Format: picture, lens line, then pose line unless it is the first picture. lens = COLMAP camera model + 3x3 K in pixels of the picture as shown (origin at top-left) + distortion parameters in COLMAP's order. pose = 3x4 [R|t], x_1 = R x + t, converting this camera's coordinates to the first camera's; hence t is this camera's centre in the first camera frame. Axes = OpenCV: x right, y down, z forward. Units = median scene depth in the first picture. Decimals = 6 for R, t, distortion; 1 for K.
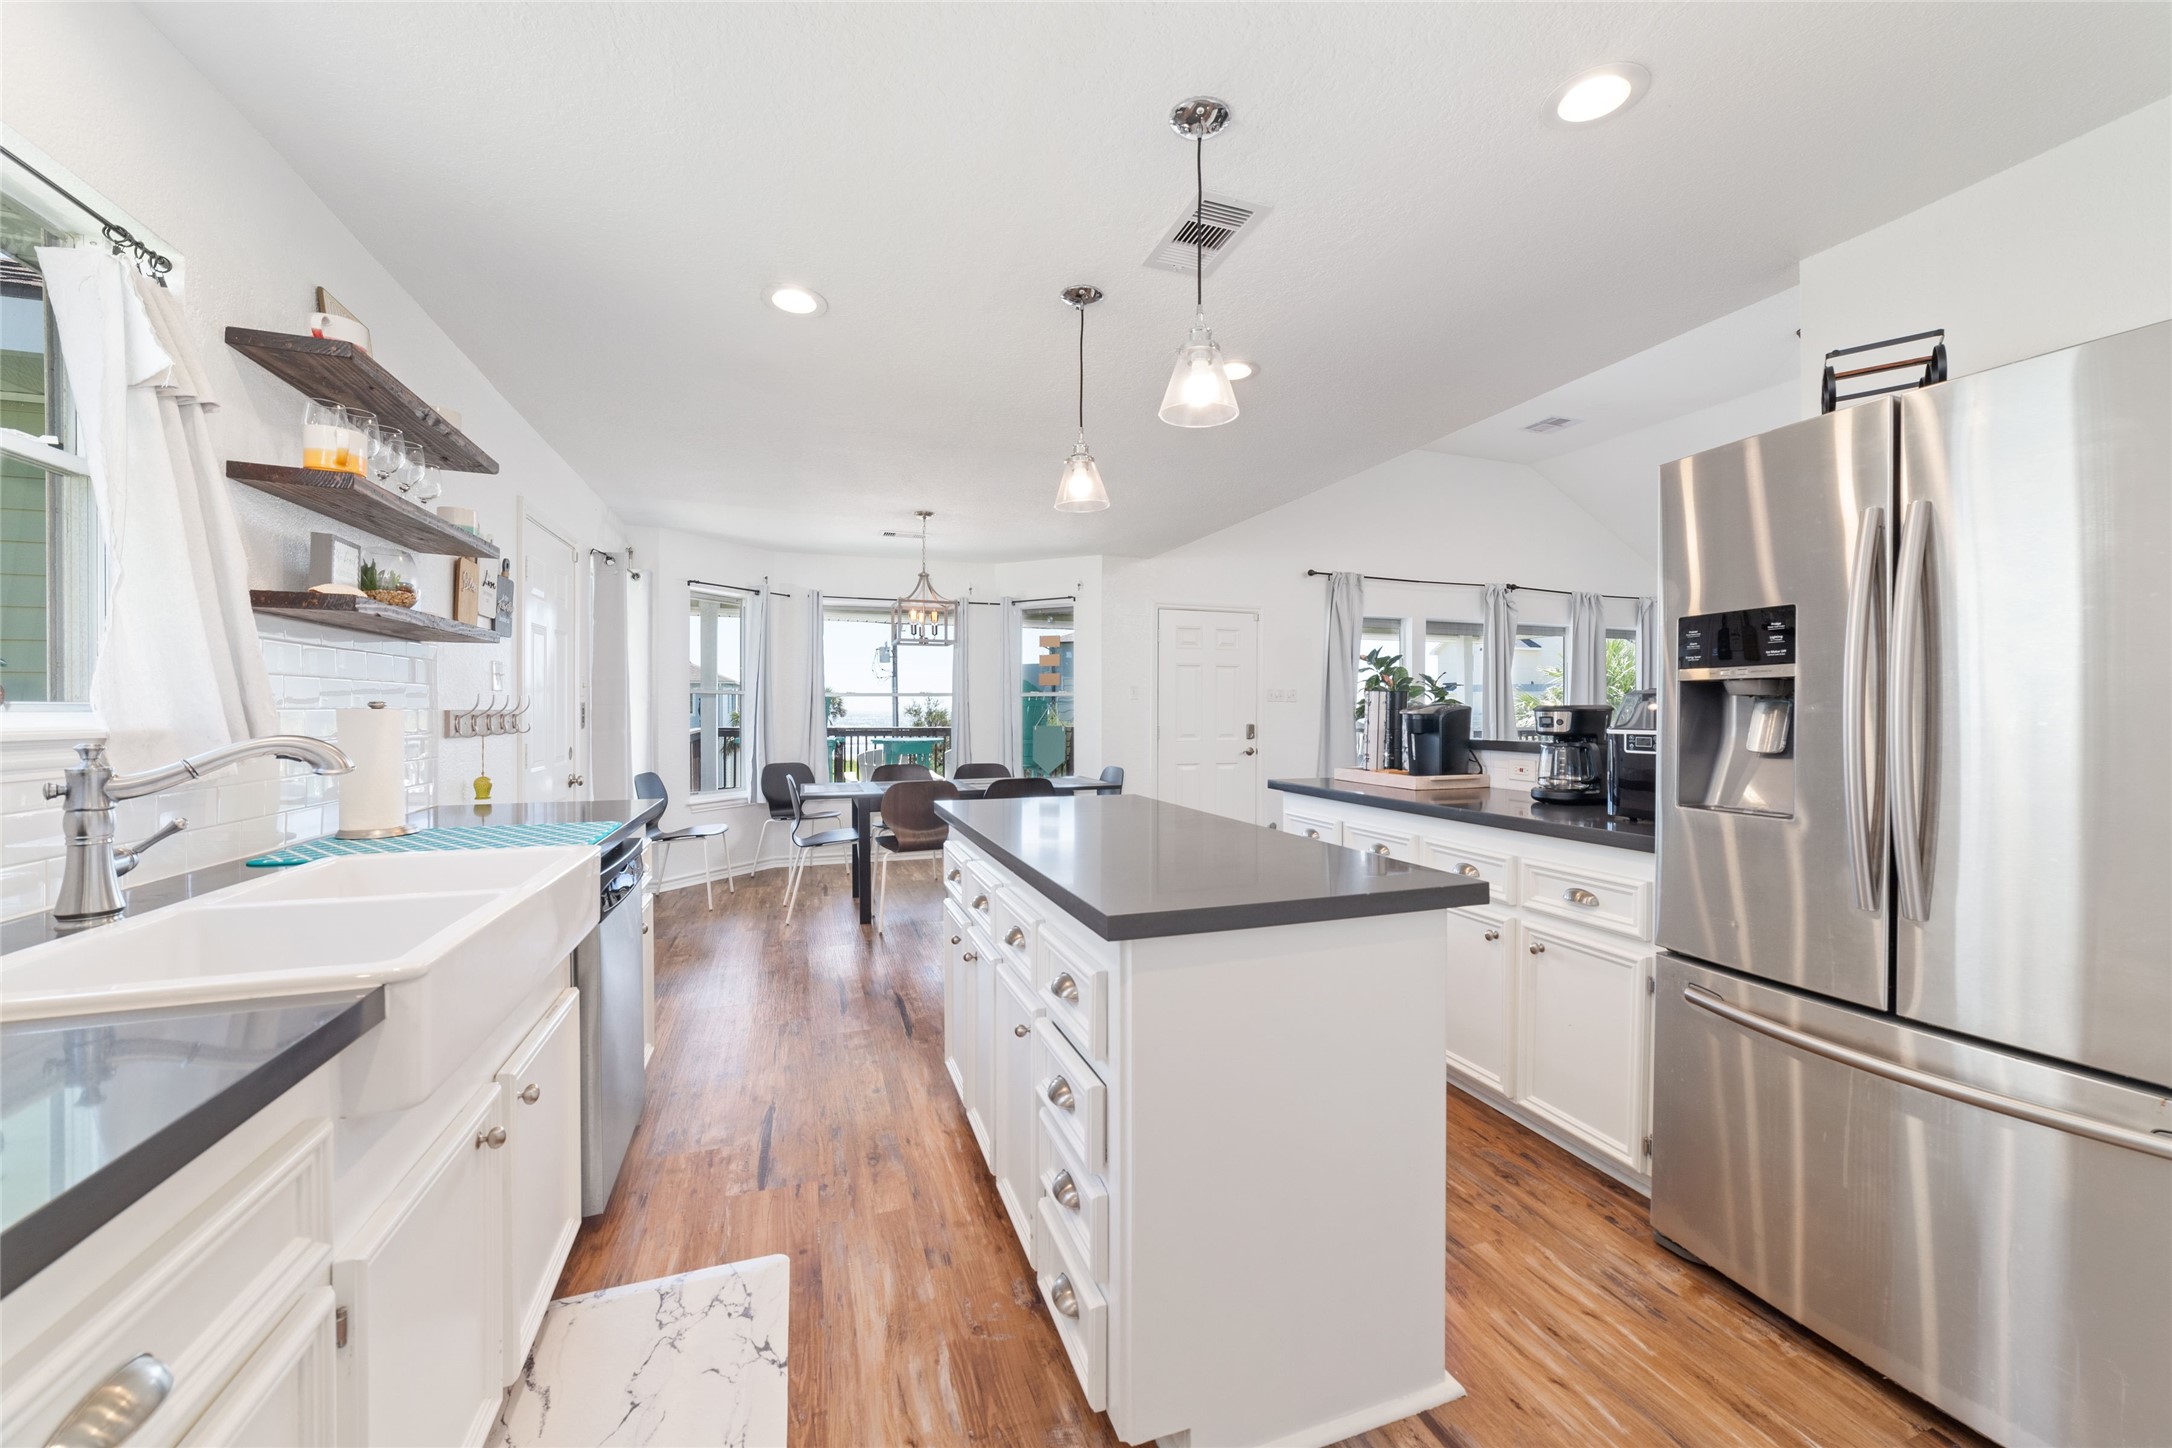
lens RADIAL K [[832.3, 0, 1090.2], [0, 832.3, 714.5], [0, 0, 1]] dist [-0.020794, 0.008264]
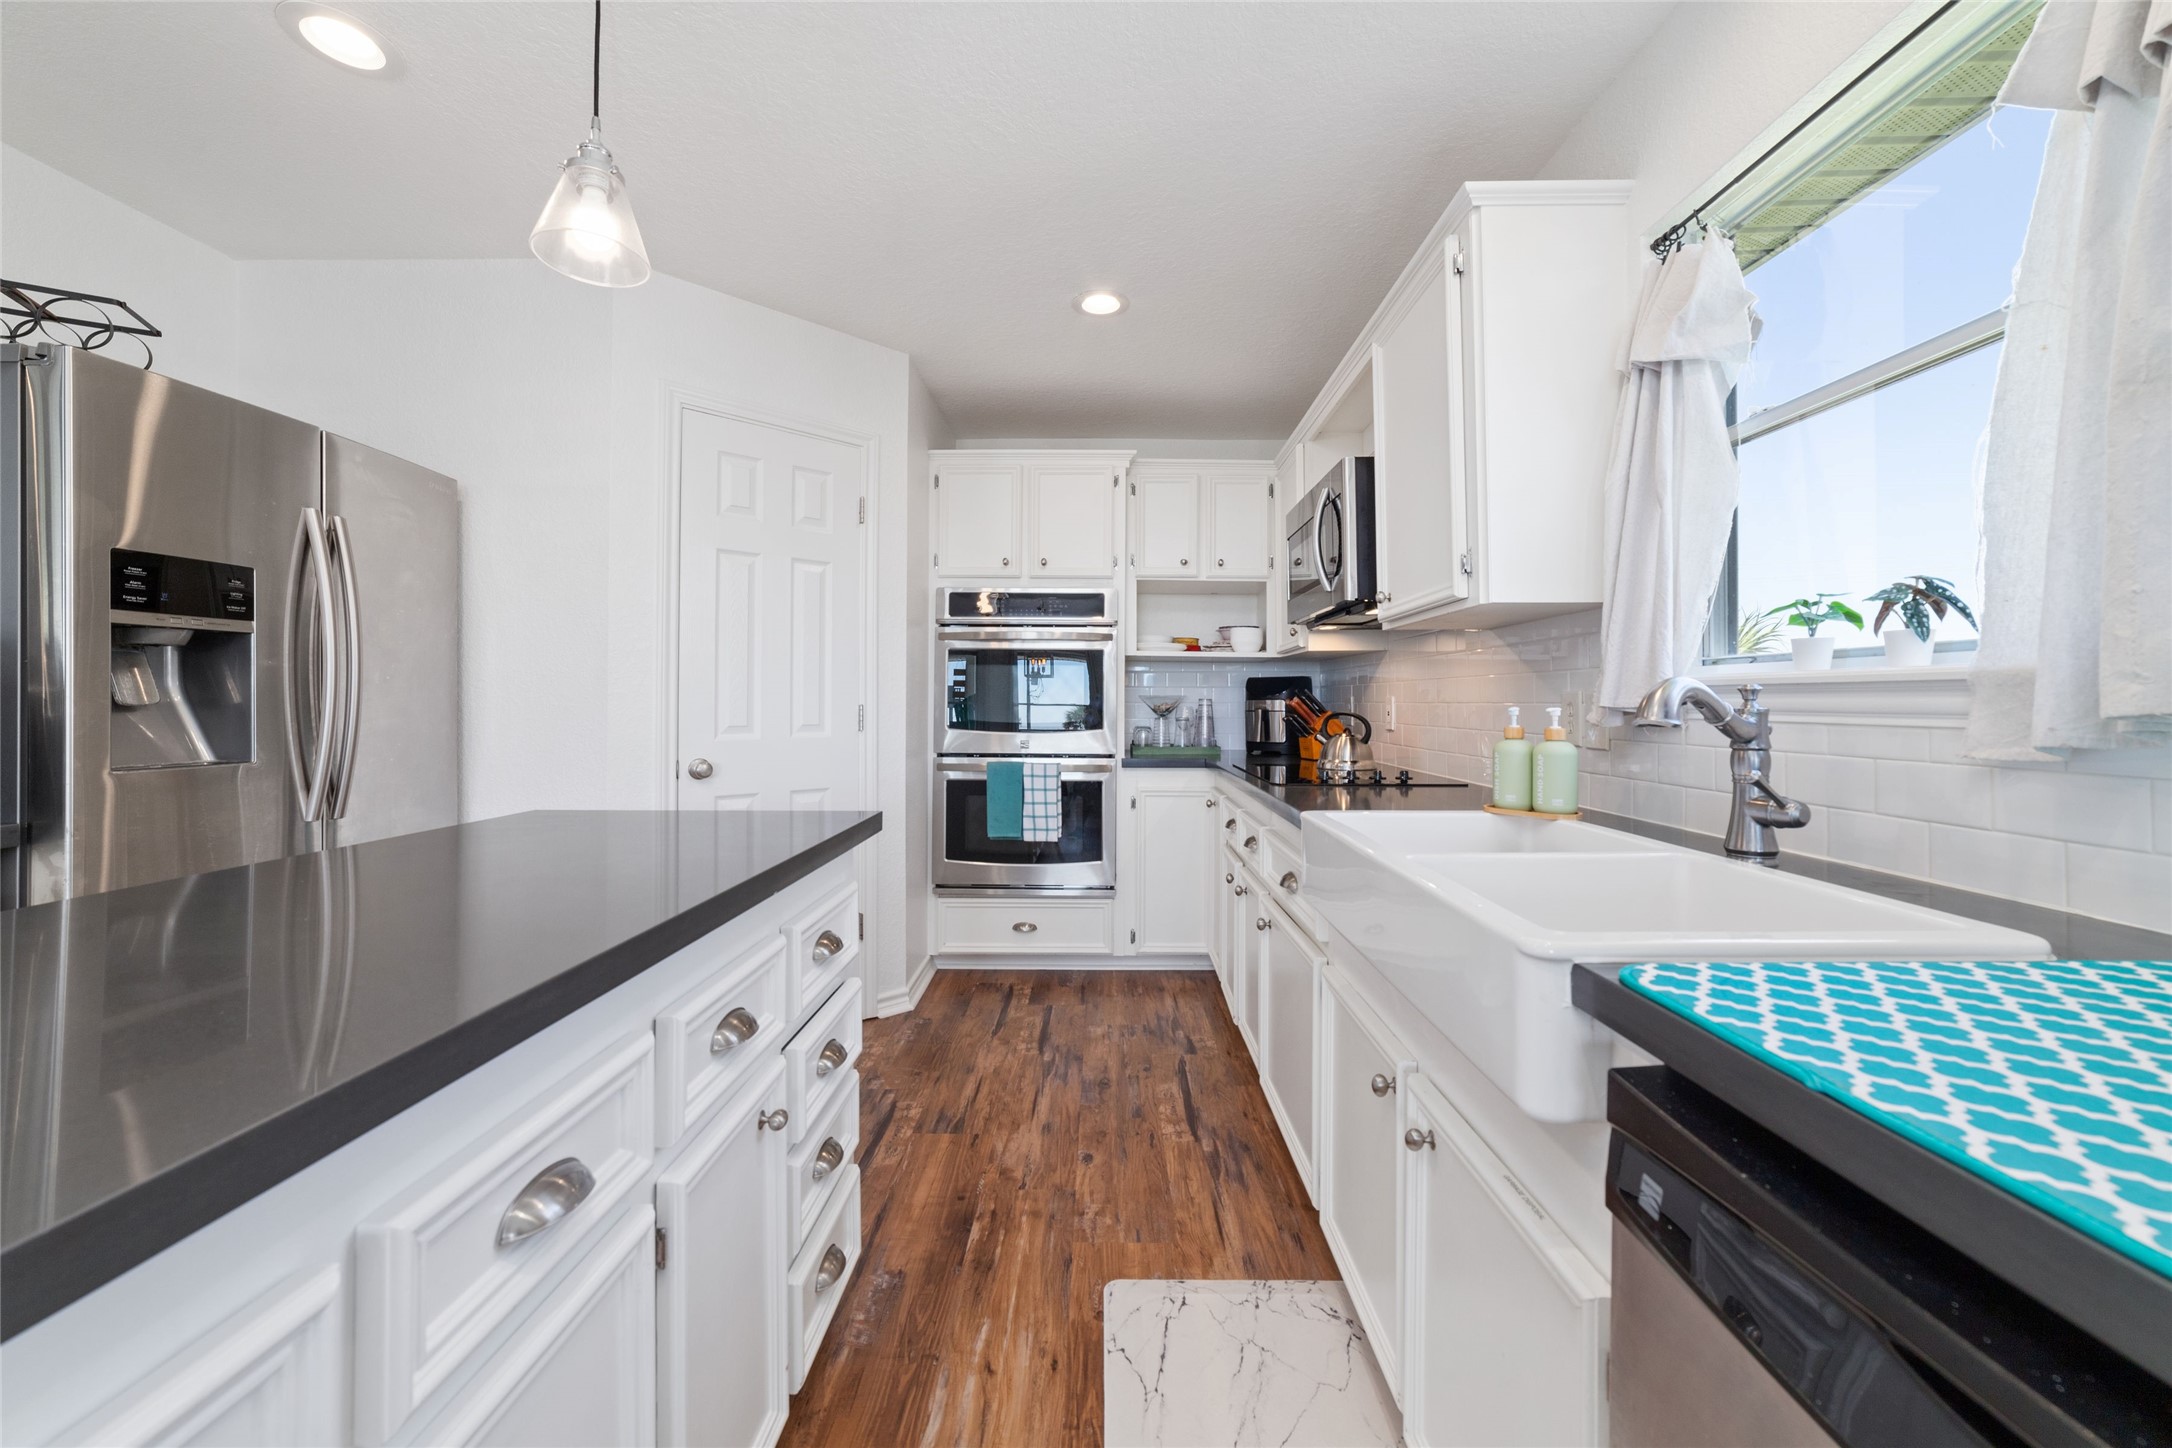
lens RADIAL K [[844.4, 0, 1089.3], [0, 844.4, 686.2], [0, 0, 1]] dist [-0.023574, 0.007816]
pose [[-0.937530, 0.002873, 0.347893, -0.294602], [-0.002226, 0.999896, -0.014256, 0.019314], [-0.347898, -0.014140, -0.937426, 0.820883]]
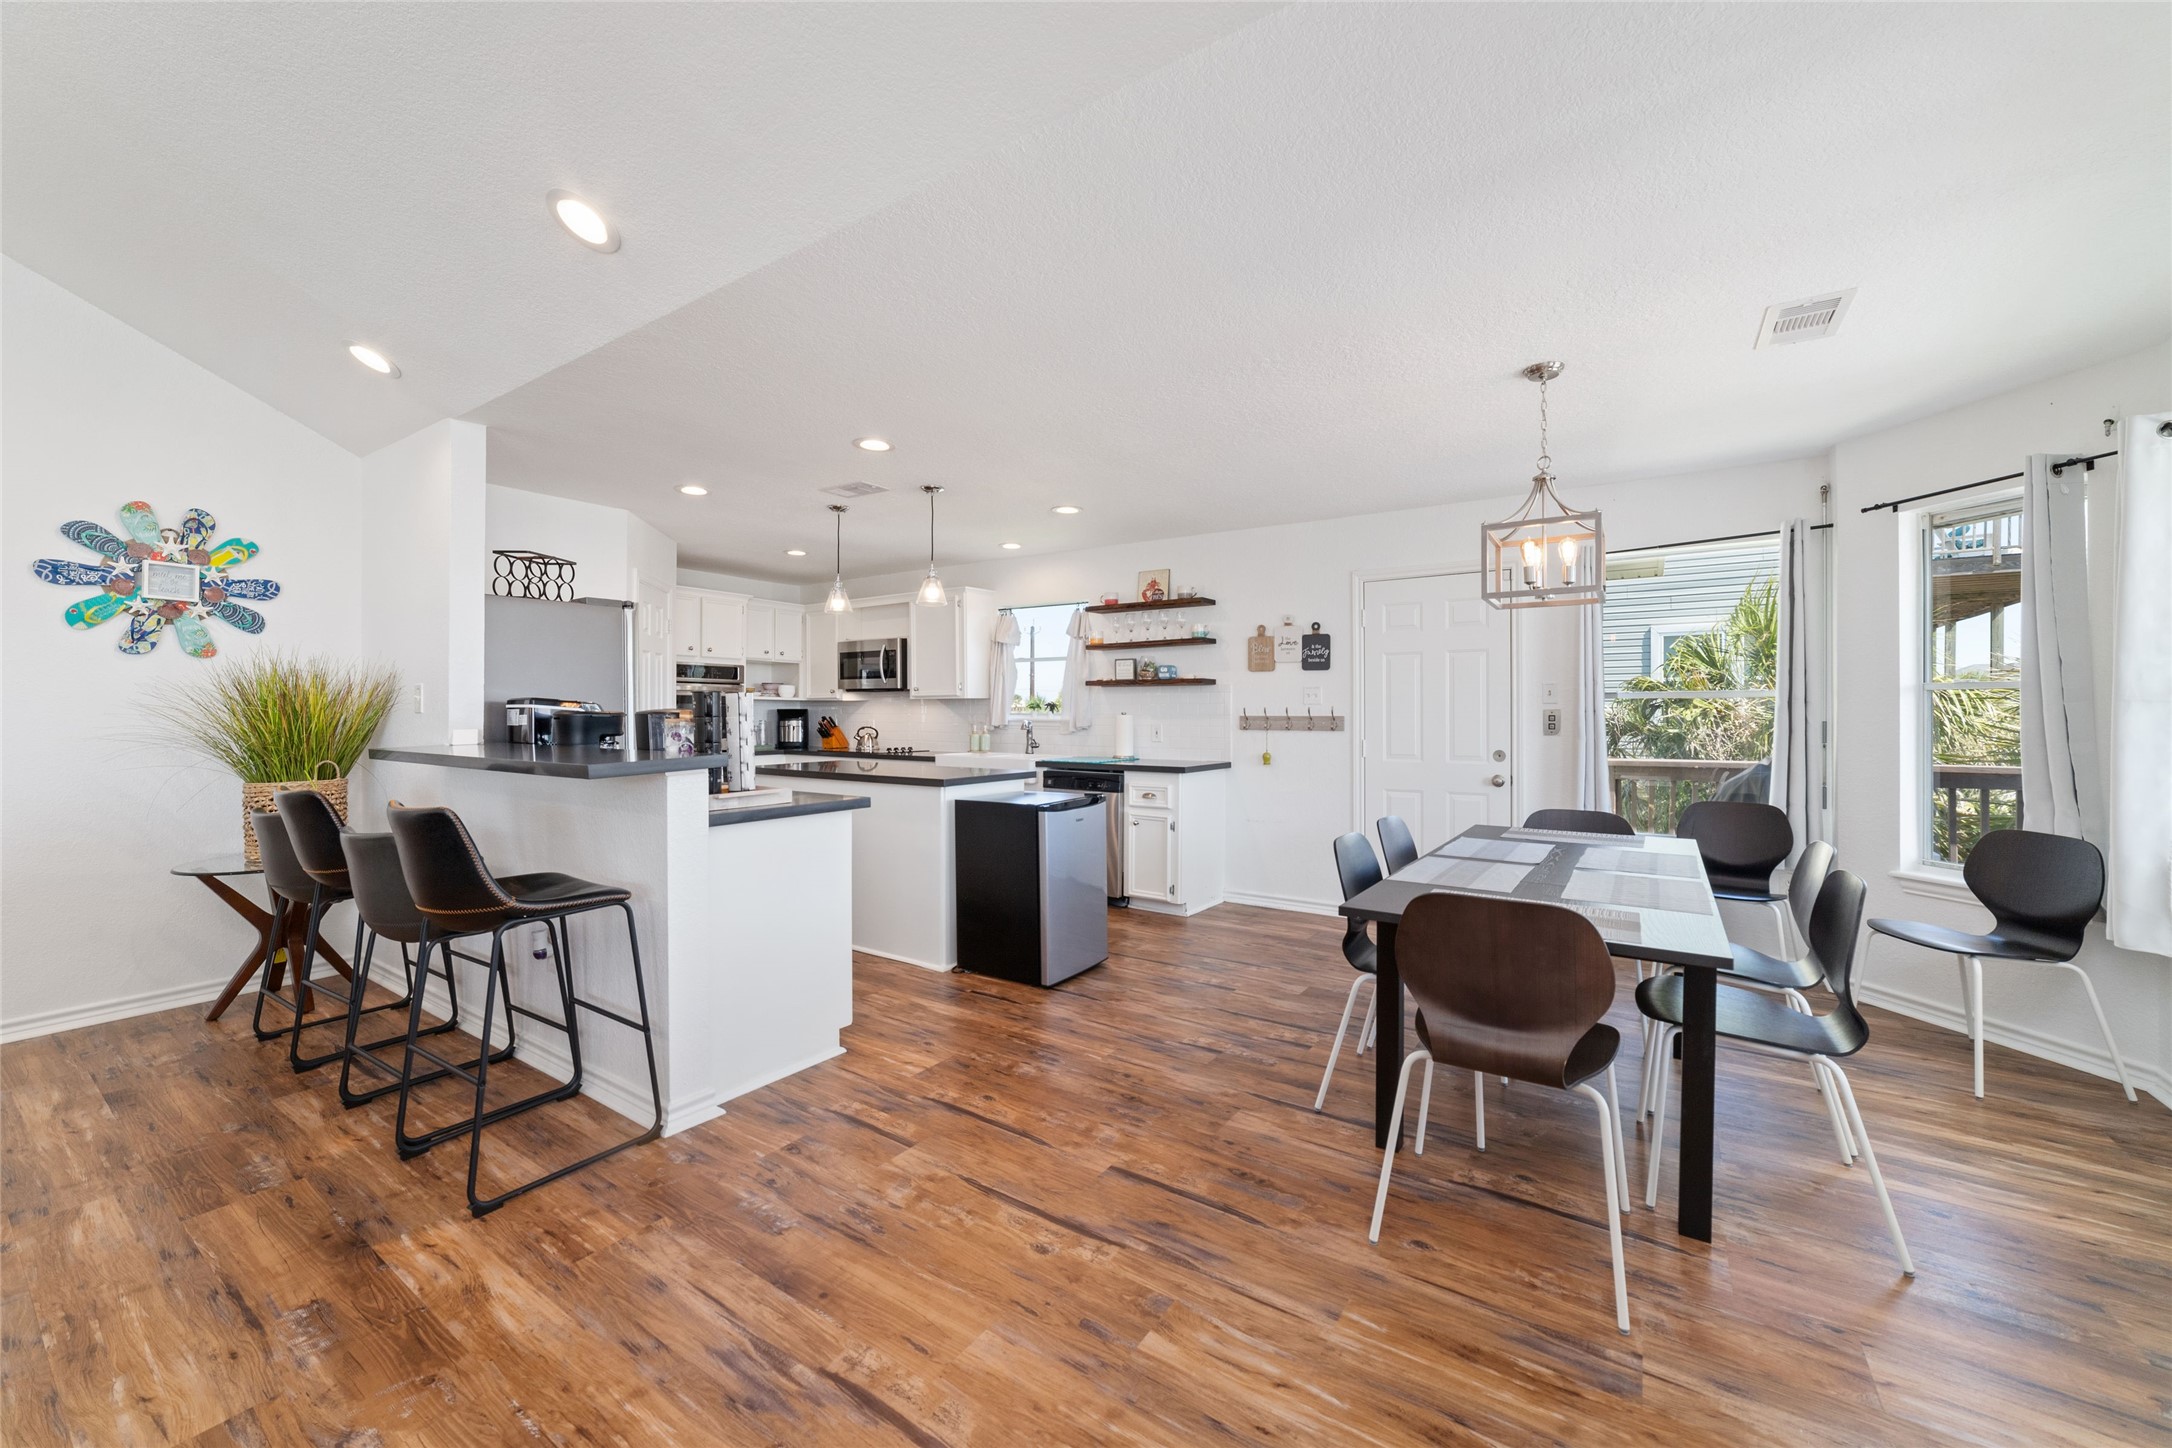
lens RADIAL K [[837.6, 0, 1094.9], [0, 837.6, 710.2], [0, 0, 1]] dist [-0.022239, 0.008070]
pose [[-0.803216, -0.004034, -0.595674, 0.601990], [-0.005509, 0.999985, 0.000656, -0.015092], [0.595662, 0.003809, -0.803226, 2.031247]]
